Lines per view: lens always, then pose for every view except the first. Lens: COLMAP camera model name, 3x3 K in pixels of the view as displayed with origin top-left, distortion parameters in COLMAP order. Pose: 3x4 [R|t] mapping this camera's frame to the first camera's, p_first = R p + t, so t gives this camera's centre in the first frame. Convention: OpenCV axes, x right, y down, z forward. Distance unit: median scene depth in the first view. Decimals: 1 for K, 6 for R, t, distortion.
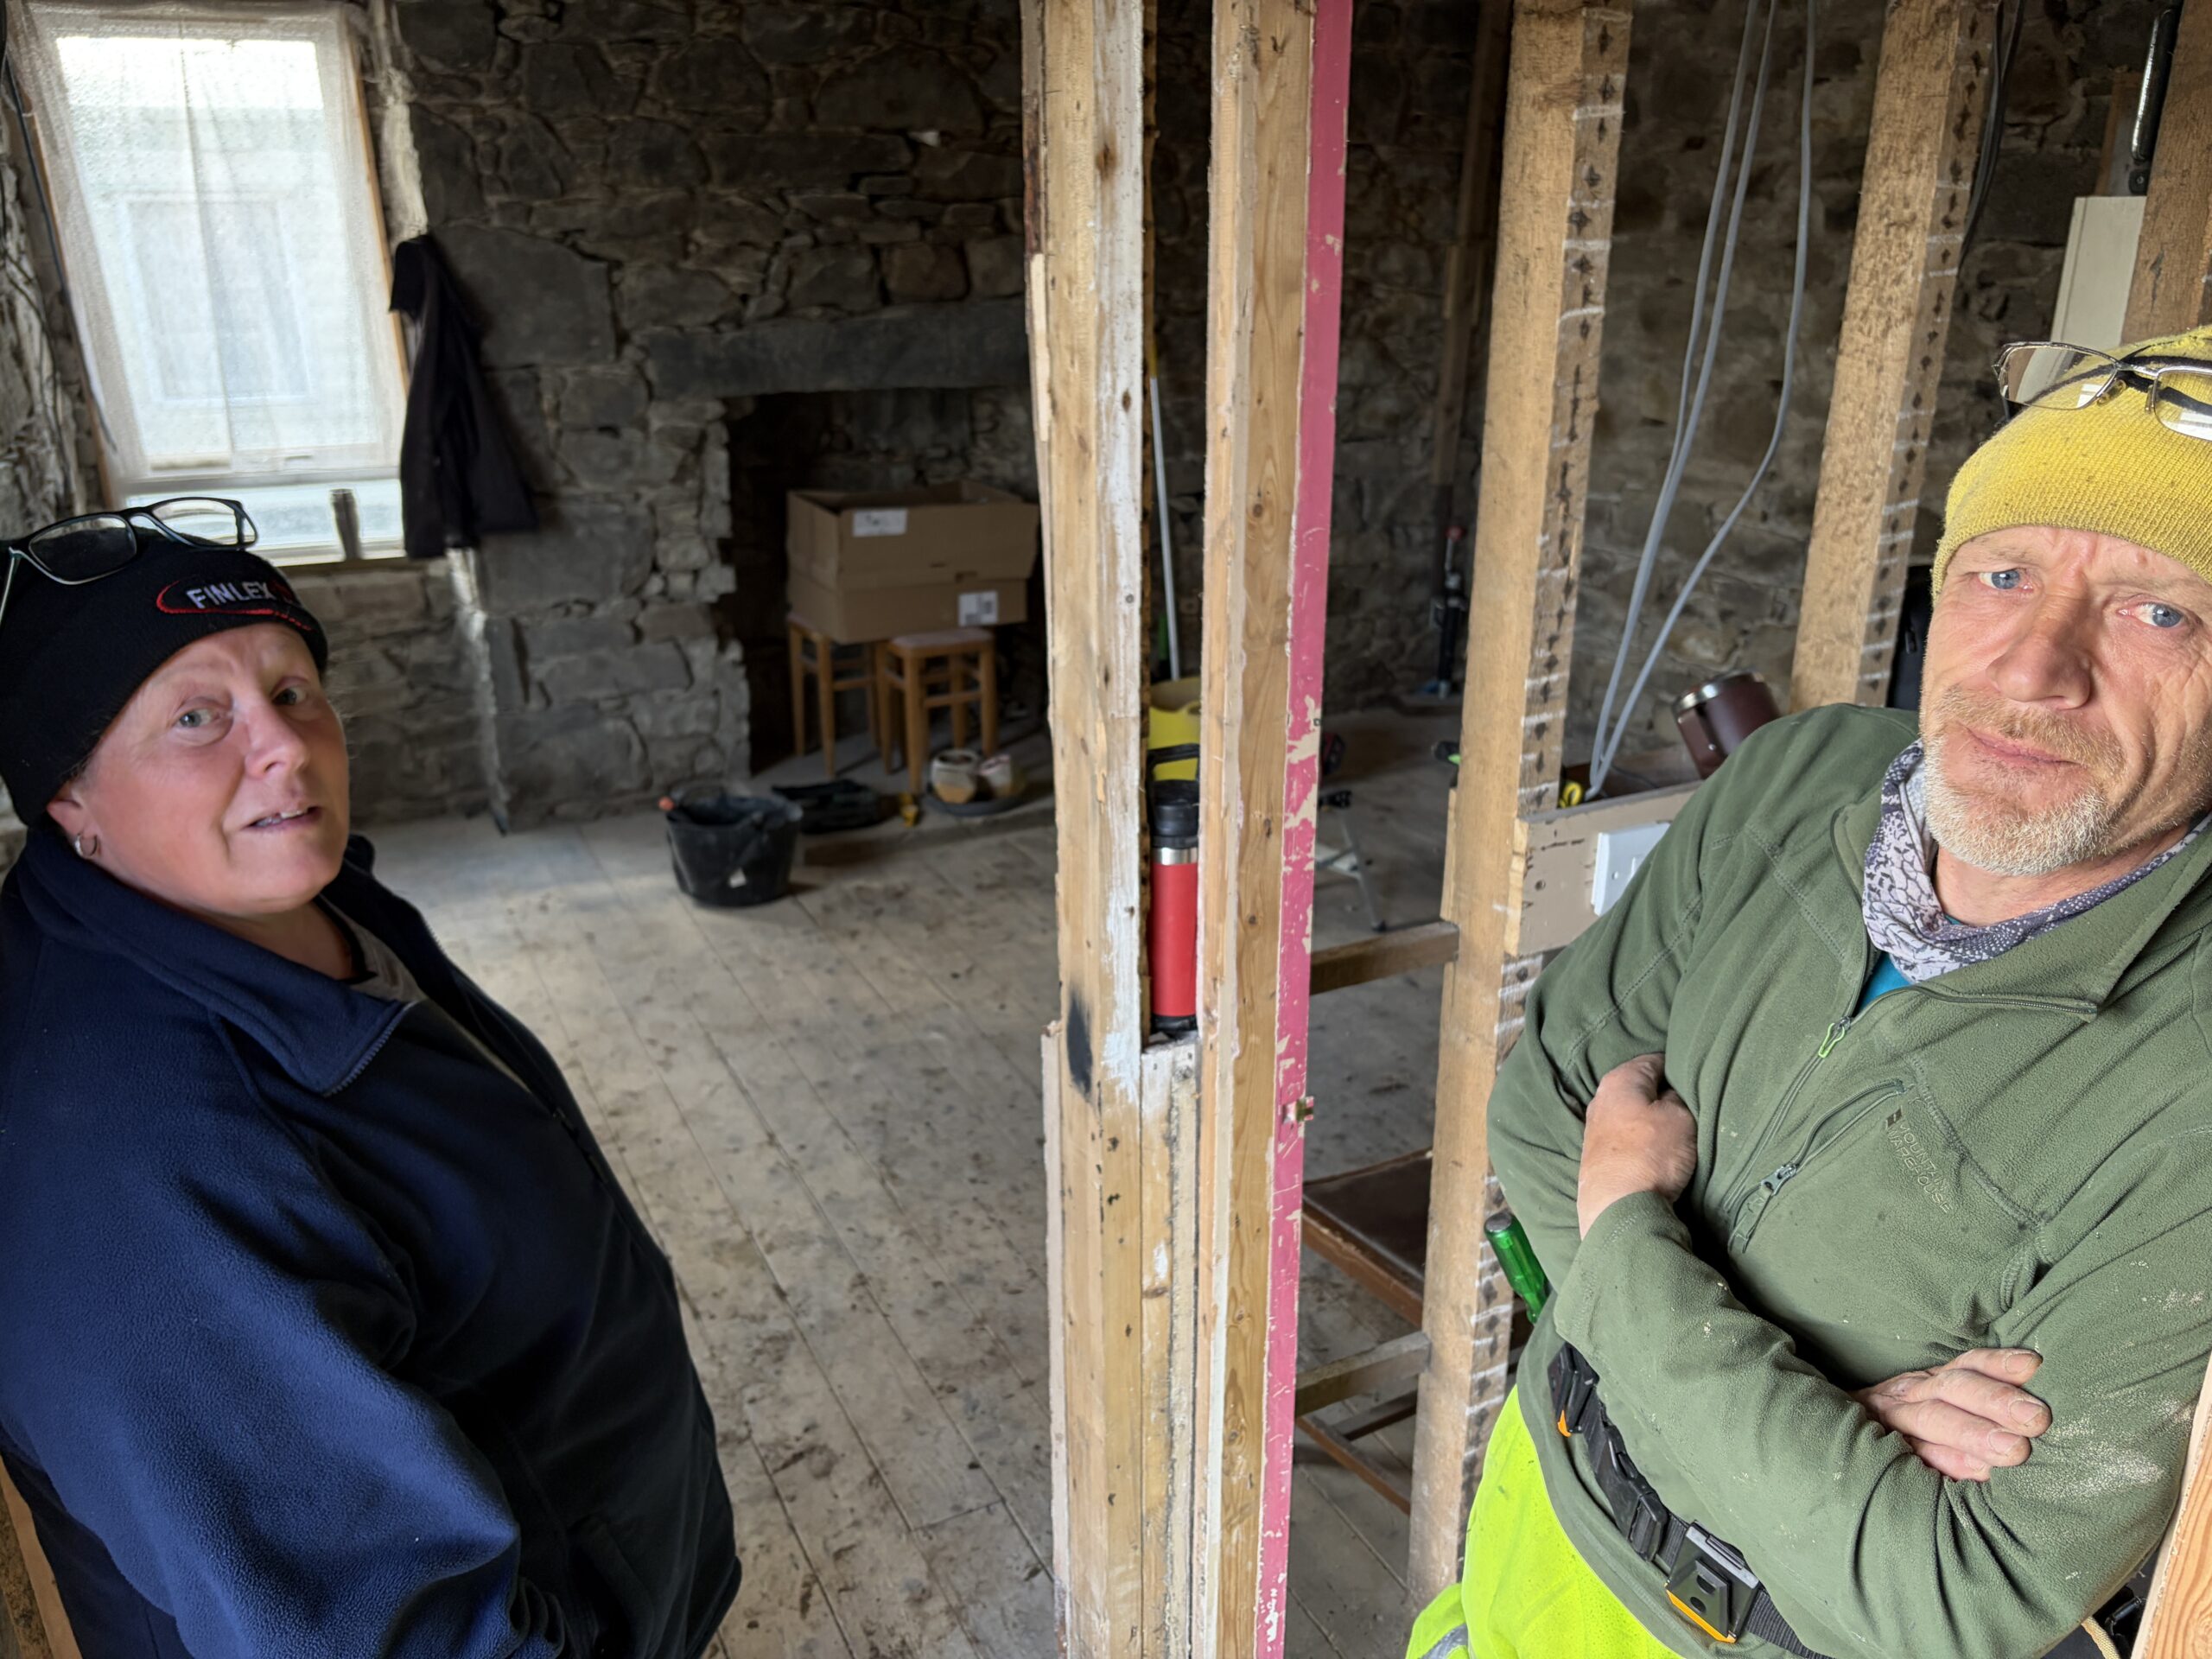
lens RADIAL K [[1669.5, 0, 1106.0], [0, 1669.5, 829.5], [0, 0, 1]] dist [0.042994, -0.040029]
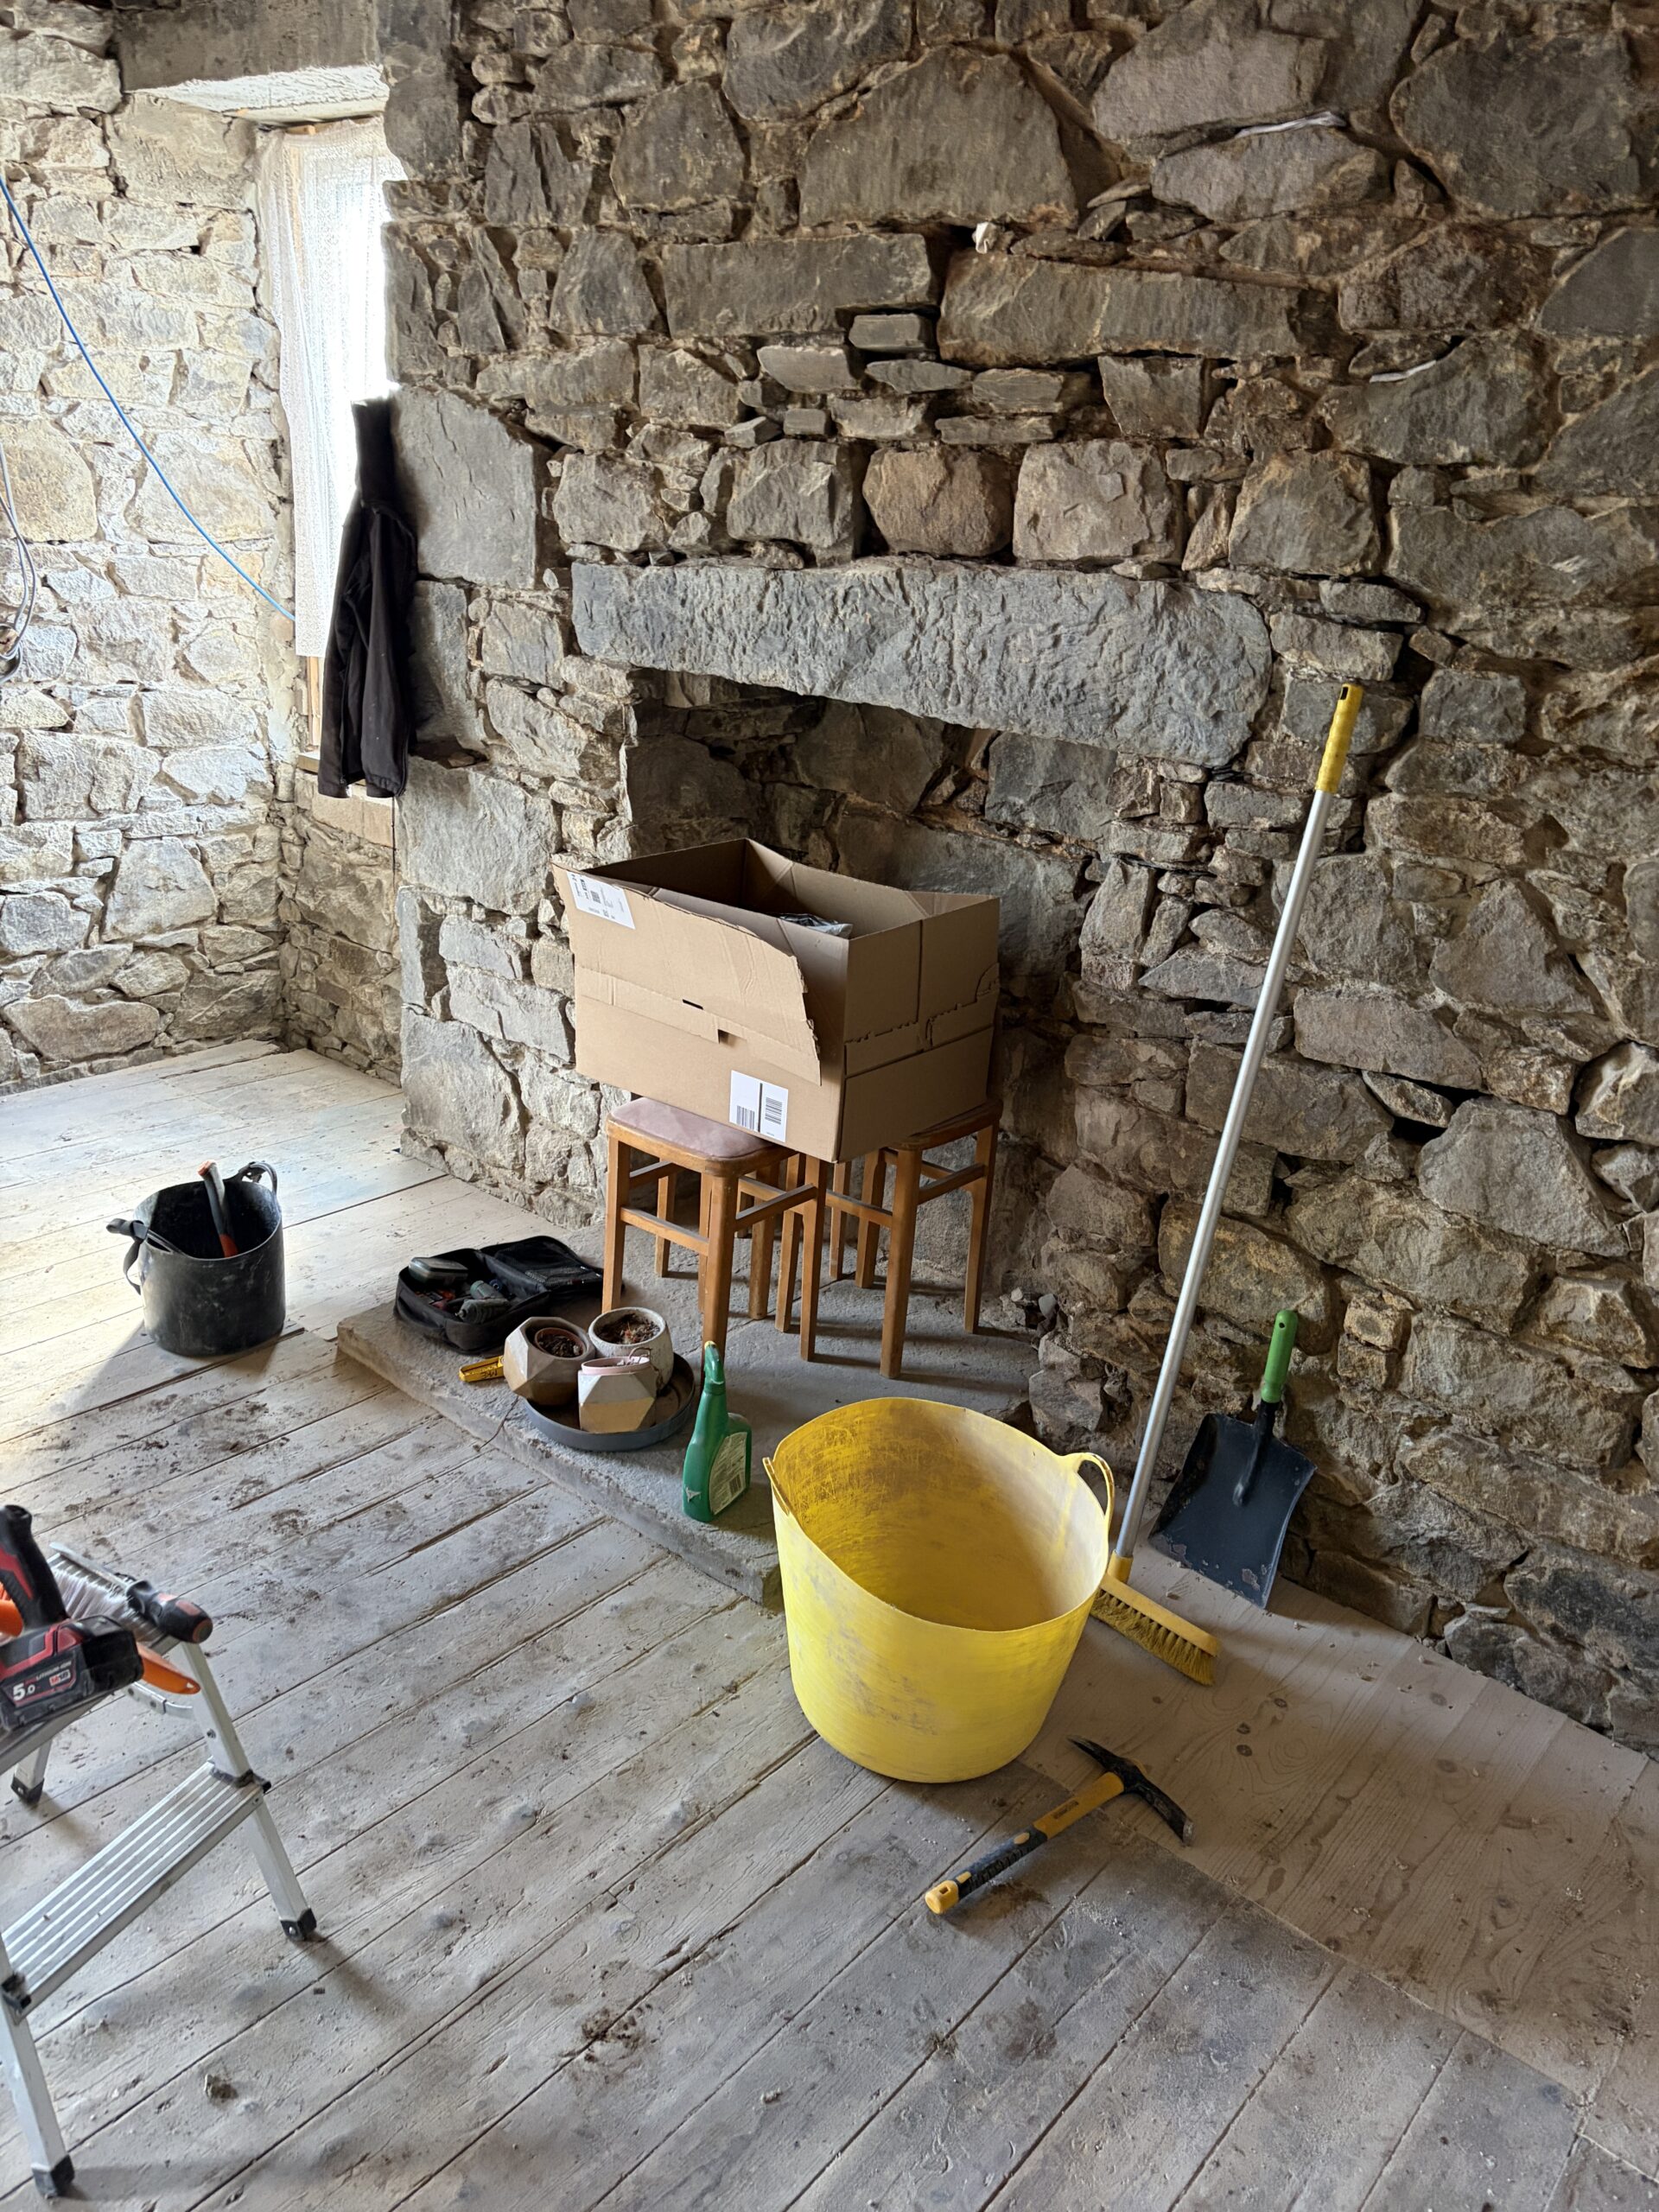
lens RADIAL K [[1669.5, 0, 829.5], [0, 1669.5, 1106.0], [0, 0, 1]] dist [0.042994, -0.040029]
pose [[0.367618, 0.348904, -0.862046, 0.416922], [-0.395008, 0.897763, 0.194910, -0.262080], [0.841918, 0.268862, 0.467854, 0.809377]]
